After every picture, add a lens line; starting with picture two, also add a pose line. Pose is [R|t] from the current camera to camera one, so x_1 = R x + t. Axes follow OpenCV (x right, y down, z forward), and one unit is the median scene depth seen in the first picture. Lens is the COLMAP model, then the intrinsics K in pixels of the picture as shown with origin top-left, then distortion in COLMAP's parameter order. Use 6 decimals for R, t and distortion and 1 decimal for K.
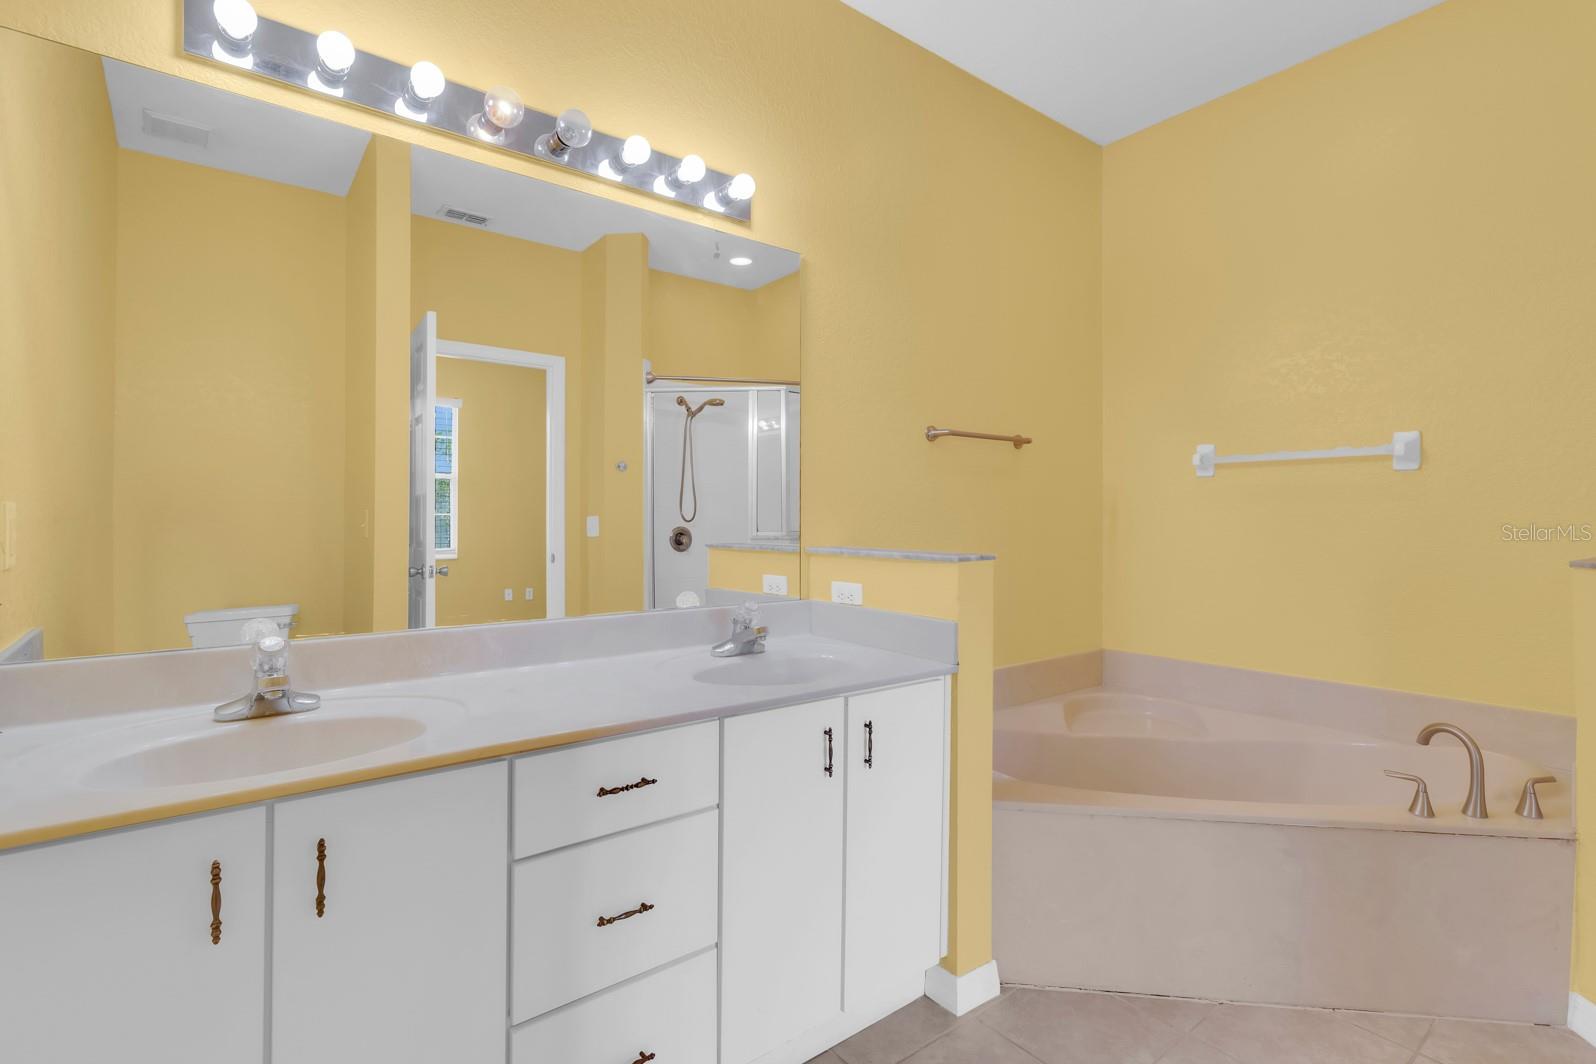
lens RADIAL K [[759.4, 0, 781.1], [0, 759.4, 510.4], [0, 0, 1]] dist [0.002804, 0.000802]
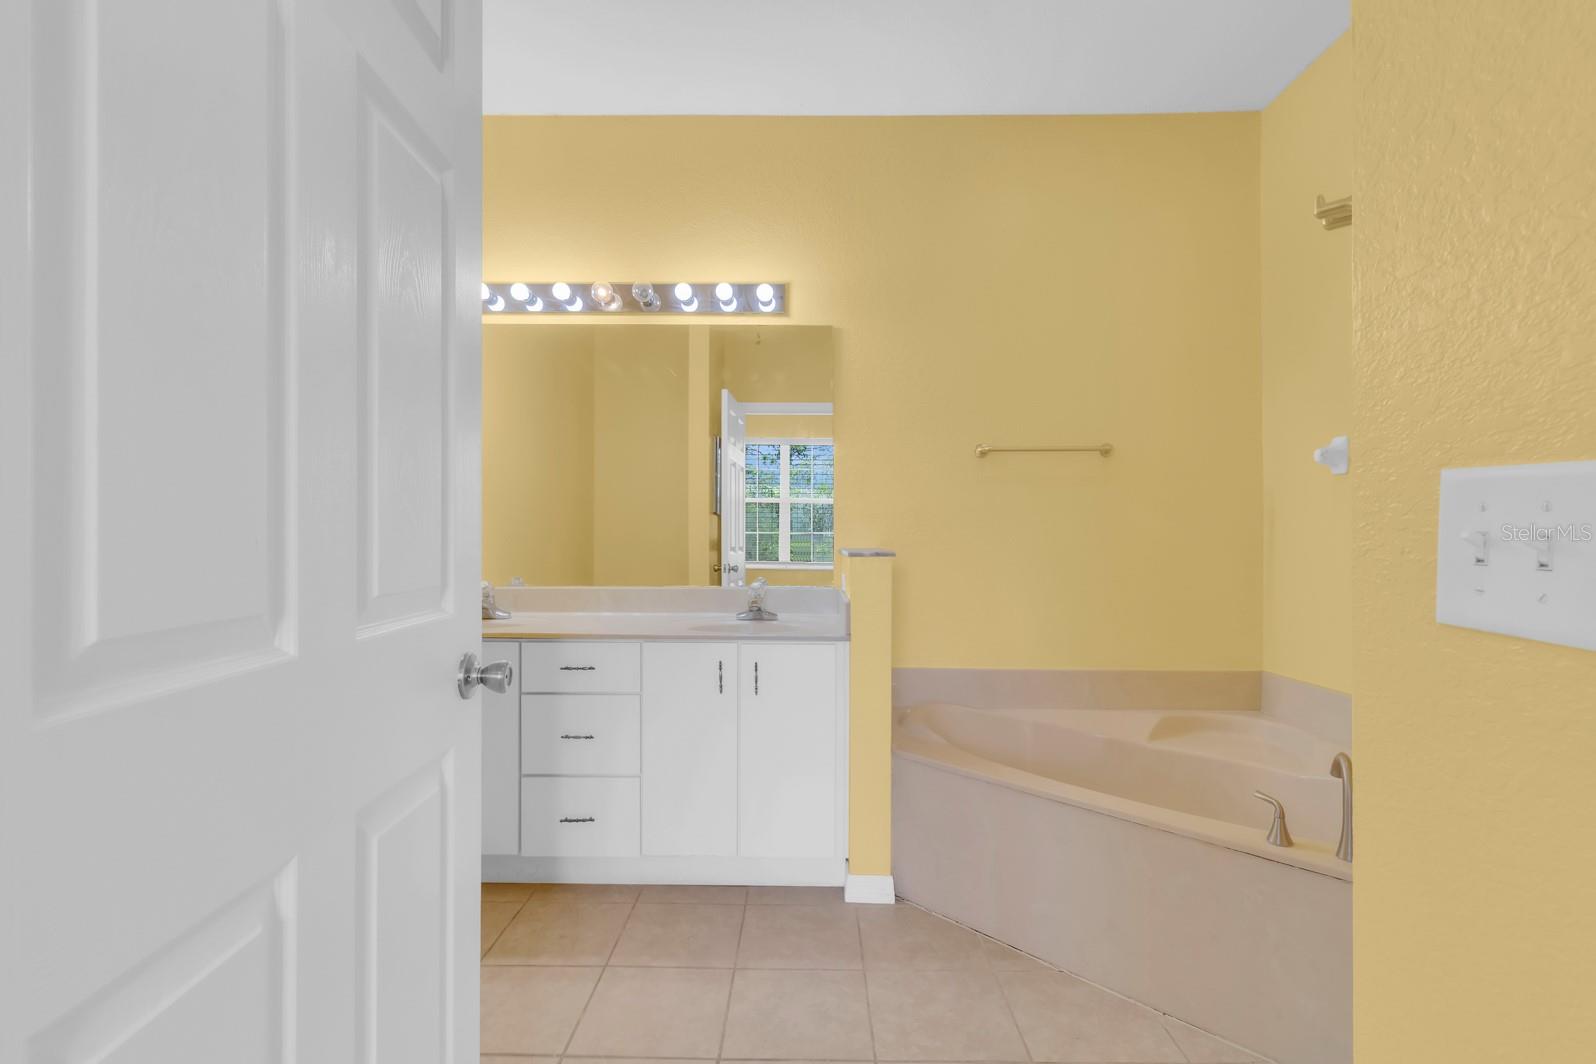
lens RADIAL K [[759.4, 0, 804.1], [0, 759.4, 535.8], [0, 0, 1]] dist [0.002804, 0.000802]
pose [[0.775284, -0.002541, -0.631608, 0.908932], [0.008046, 0.999950, 0.005853, 0.020399], [0.631562, -0.009620, 0.775266, -0.057826]]
